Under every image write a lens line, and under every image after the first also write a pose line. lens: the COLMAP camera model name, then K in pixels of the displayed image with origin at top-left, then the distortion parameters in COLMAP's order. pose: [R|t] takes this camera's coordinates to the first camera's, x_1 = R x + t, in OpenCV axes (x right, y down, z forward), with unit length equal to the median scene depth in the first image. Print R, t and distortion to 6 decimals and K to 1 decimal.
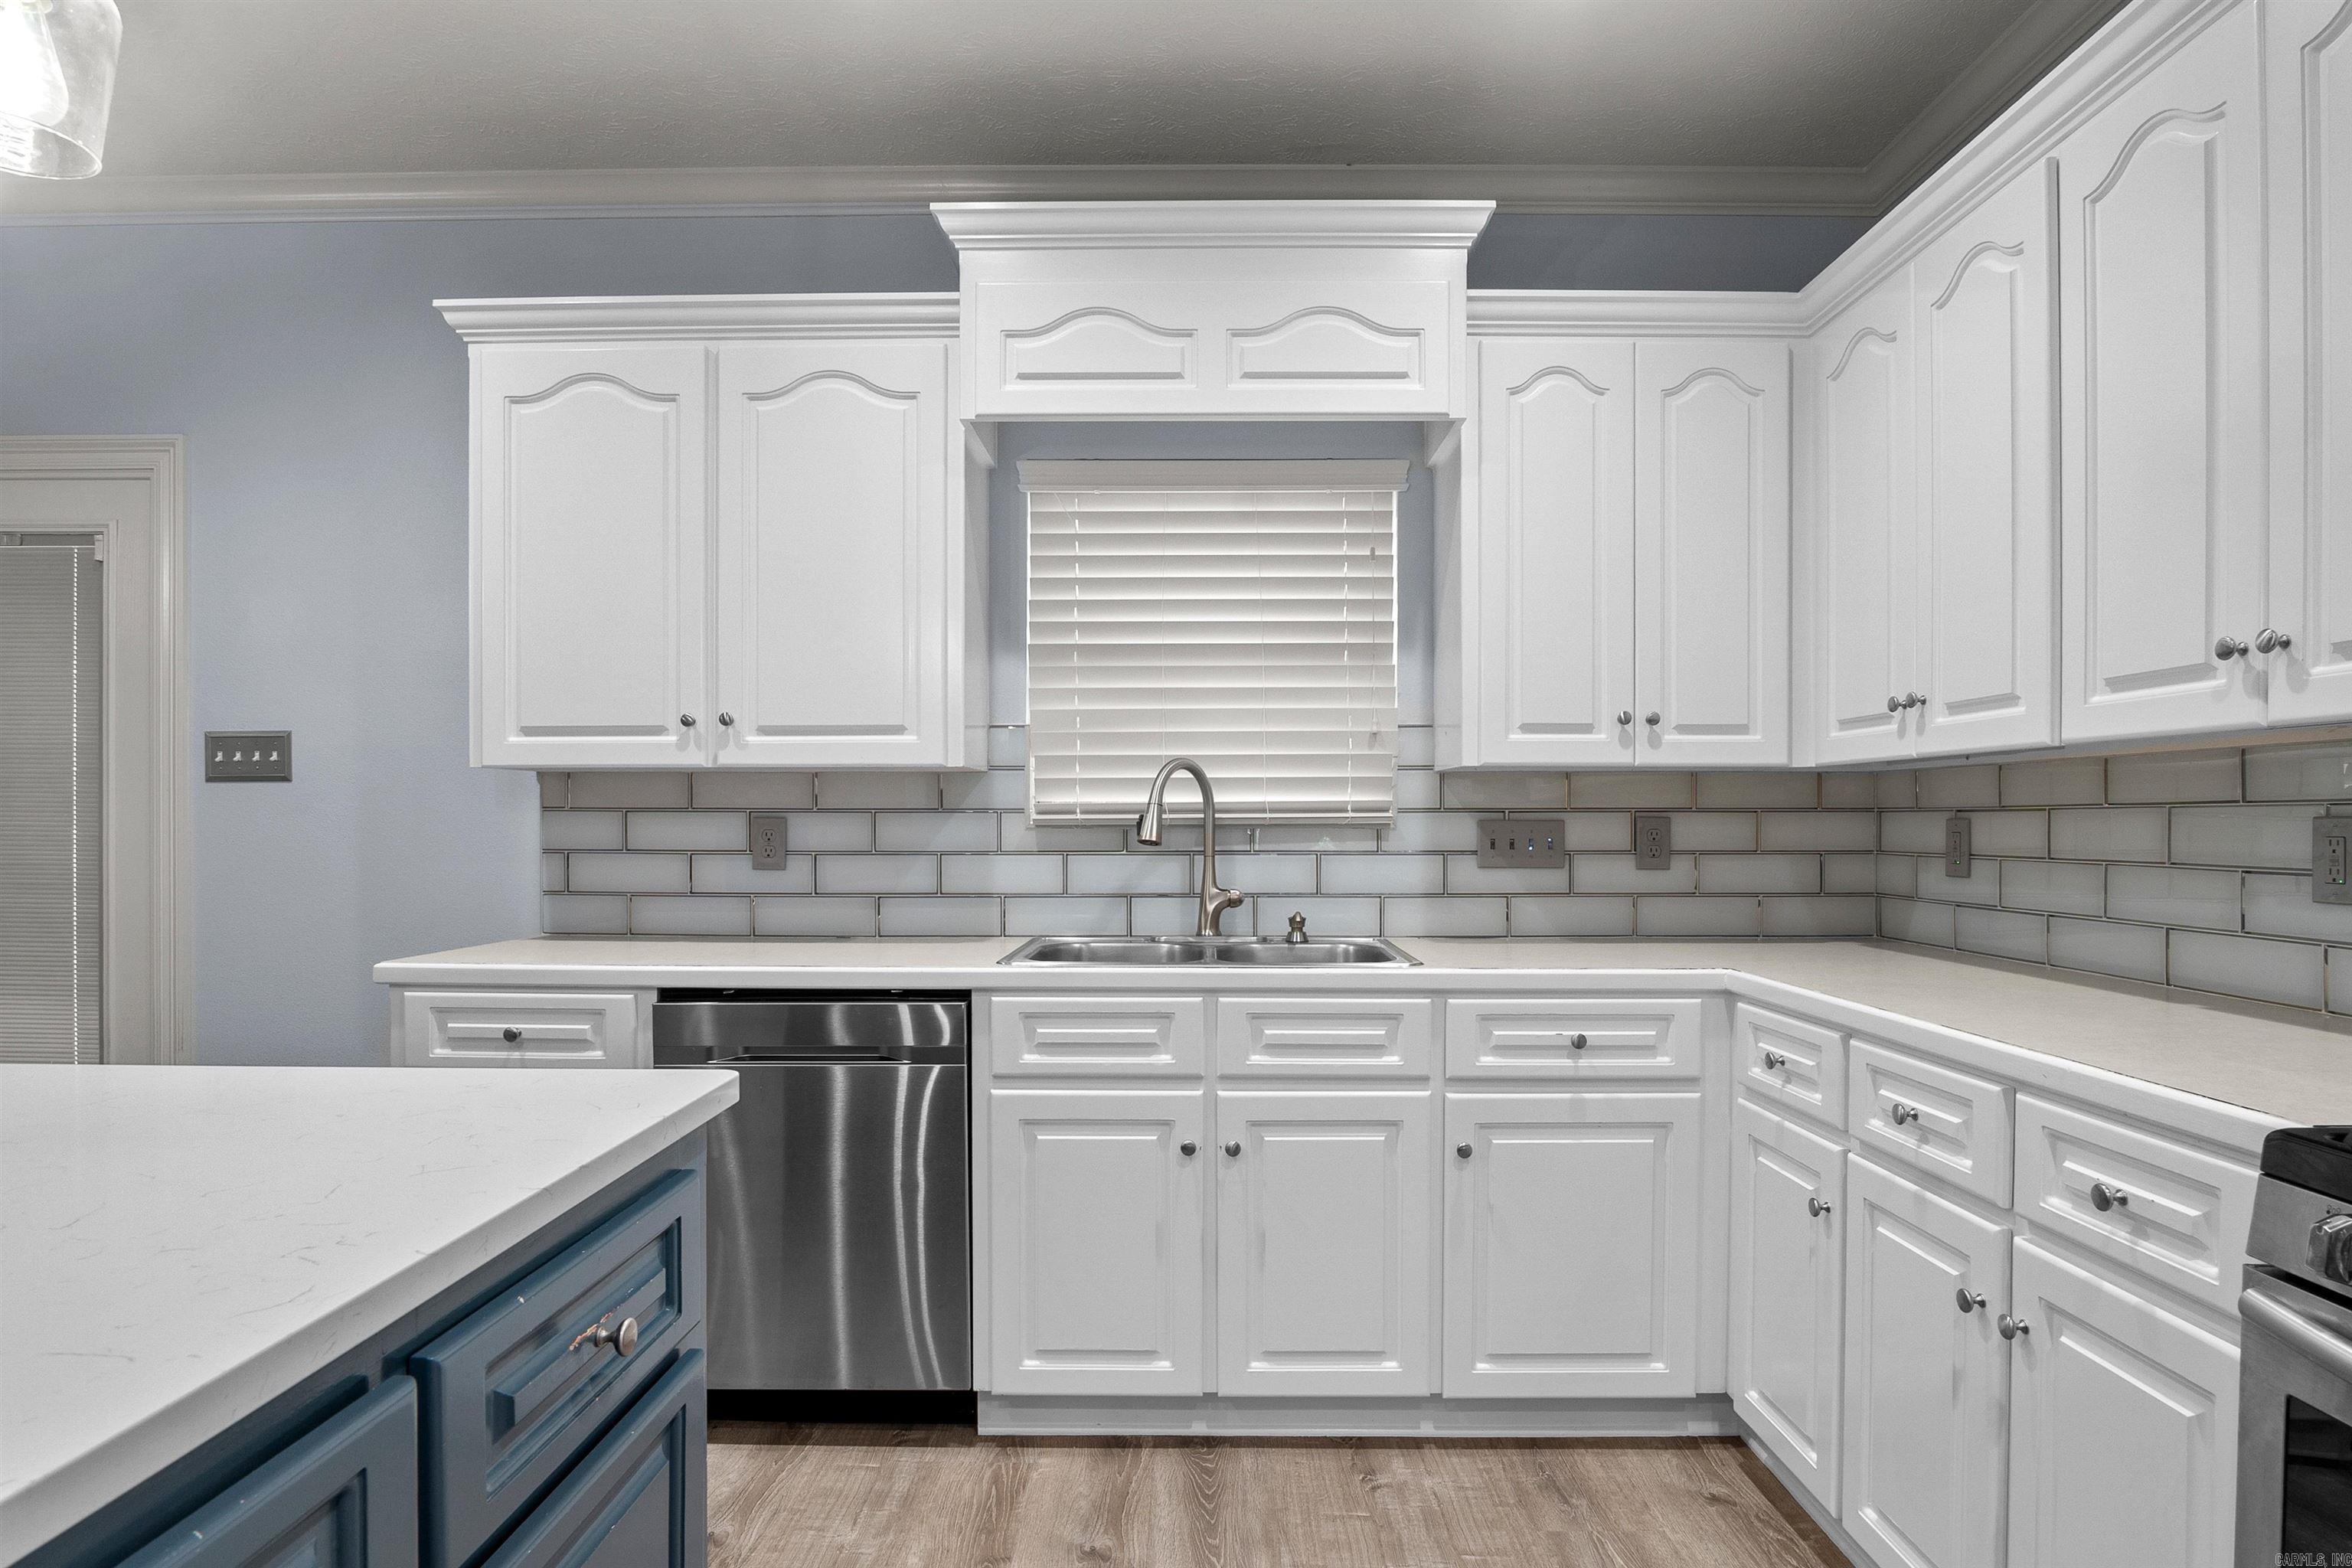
lens RADIAL K [[1271.5, 0, 1188.4], [0, 1271.5, 825.0], [0, 0, 1]] dist [-0.029709, 0.001242]
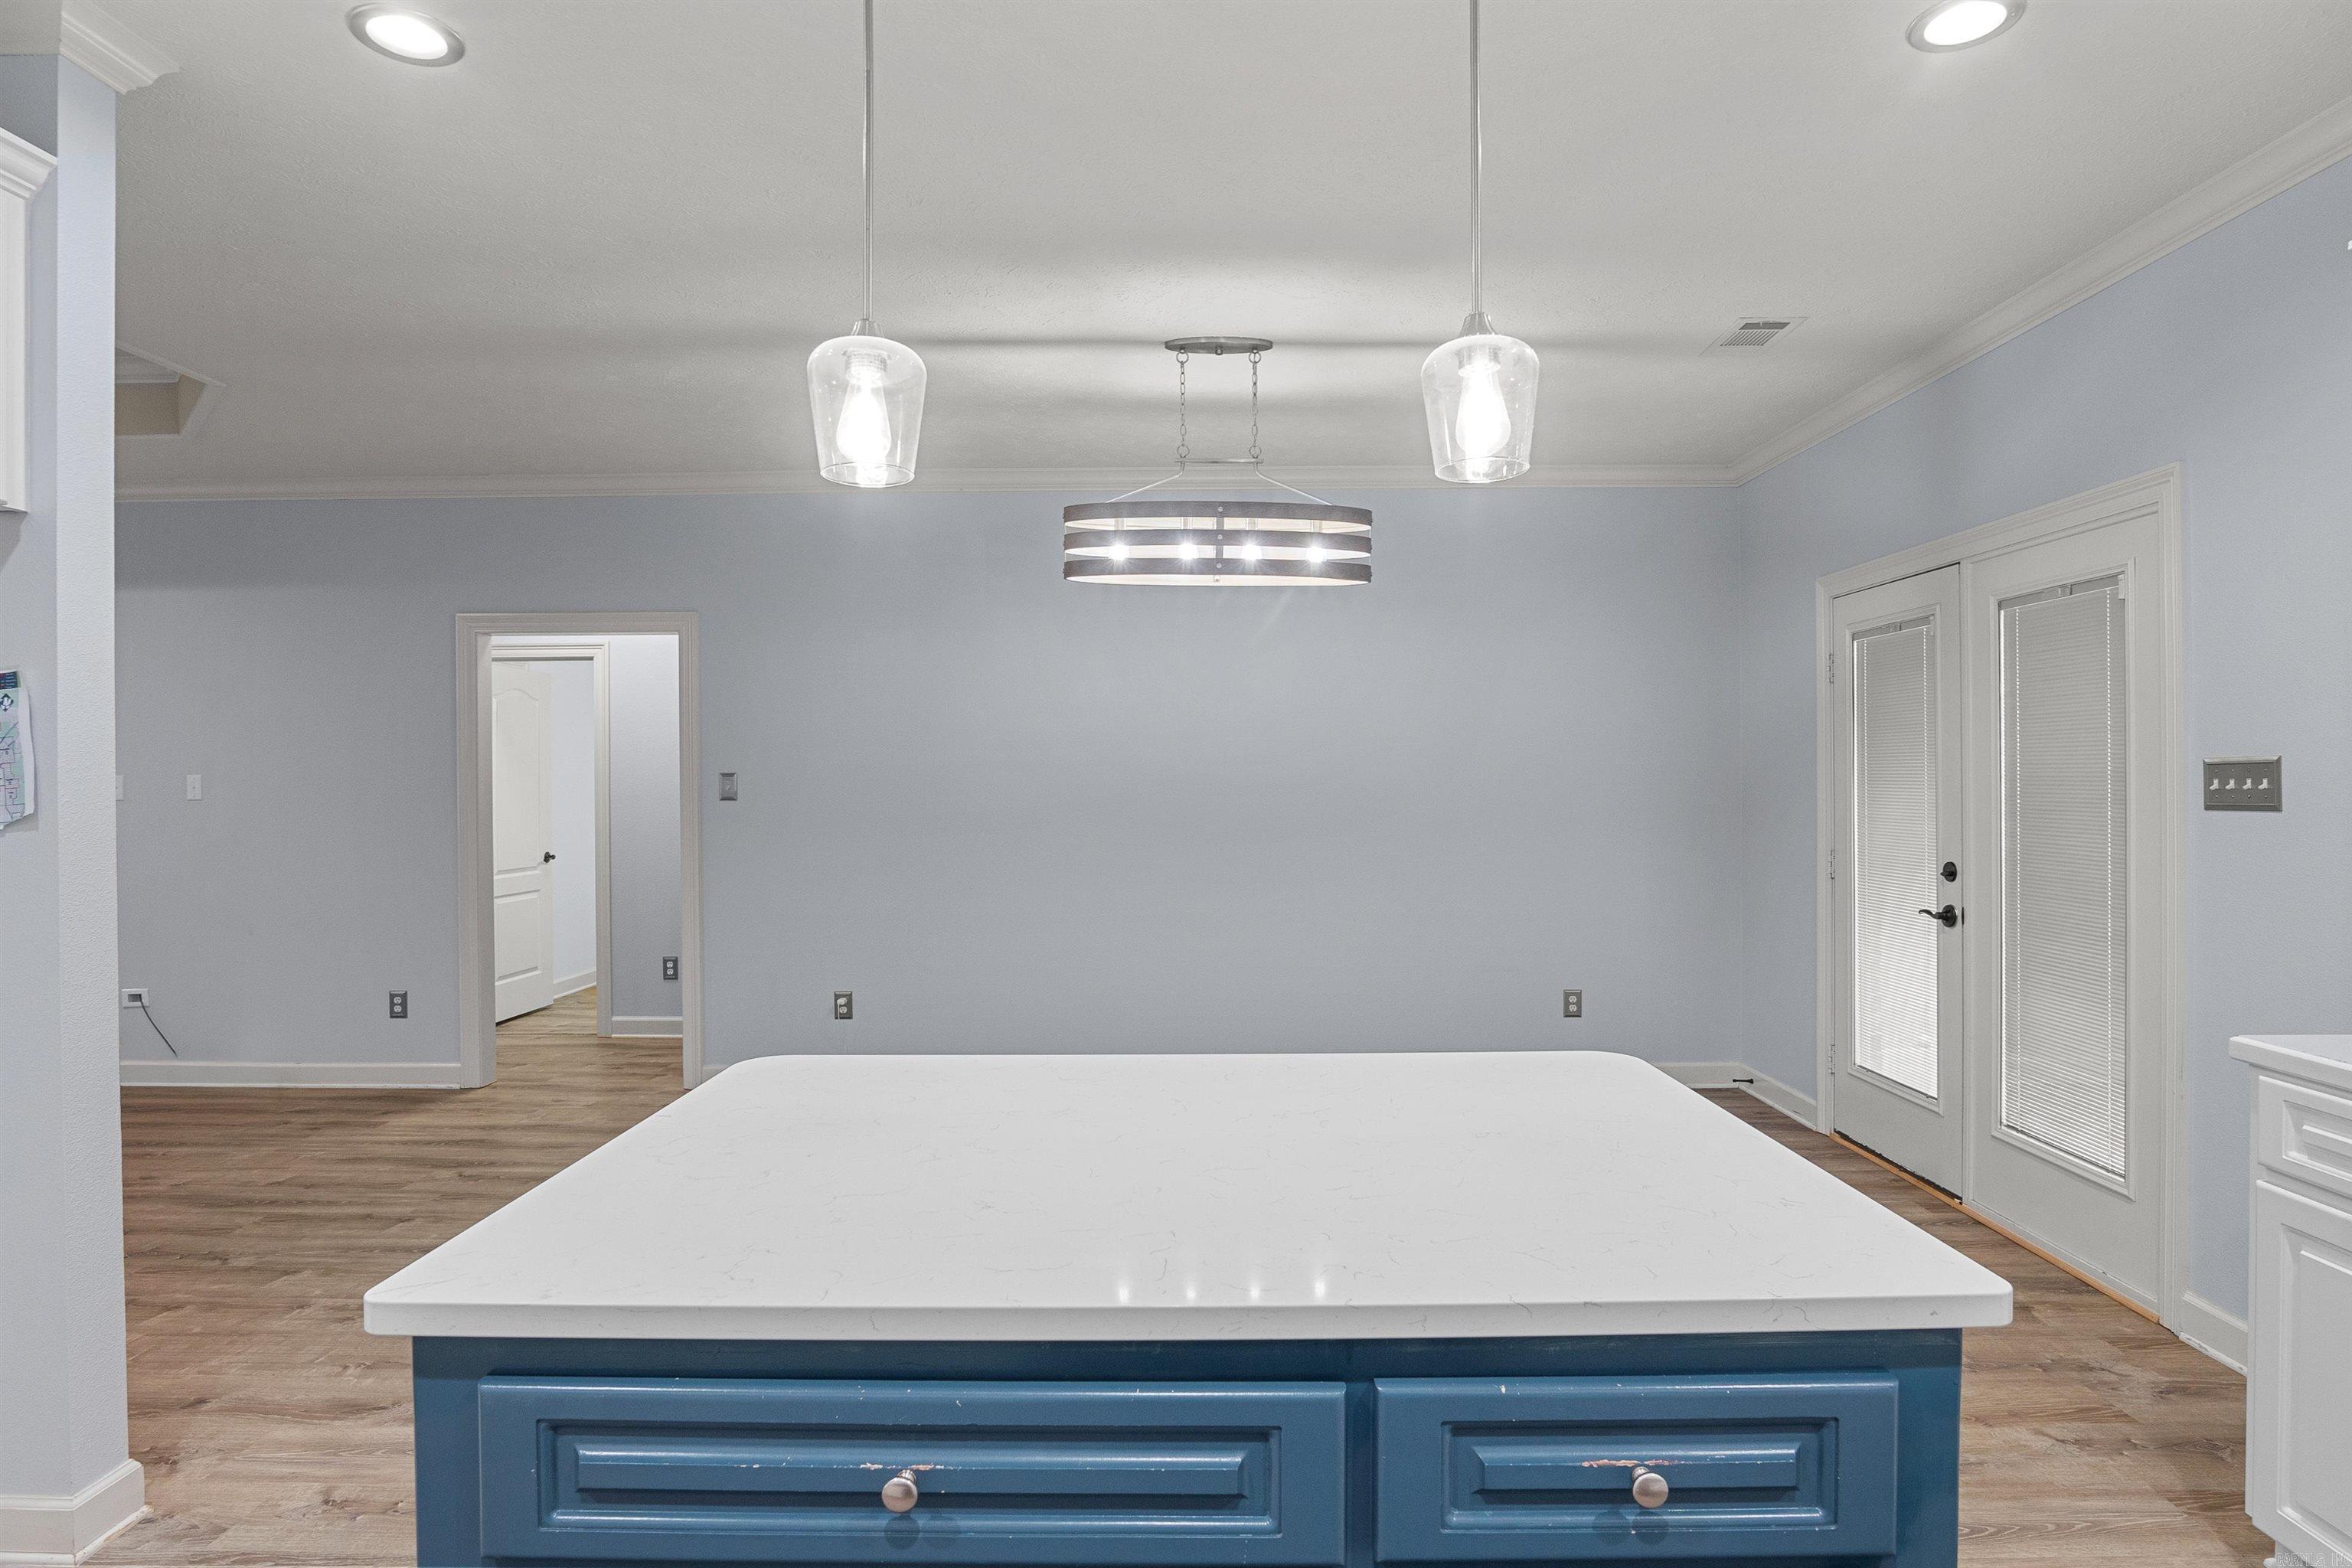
lens RADIAL K [[1260.0, 0, 1183.7], [0, 1260.0, 770.6], [0, 0, 1]] dist [-0.034411, 0.009511]
pose [[0.000112, -0.011535, -0.999933, 0.186588], [-0.000295, 0.999933, -0.011536, -0.054596], [1.000000, 0.000296, 0.000109, 0.200175]]
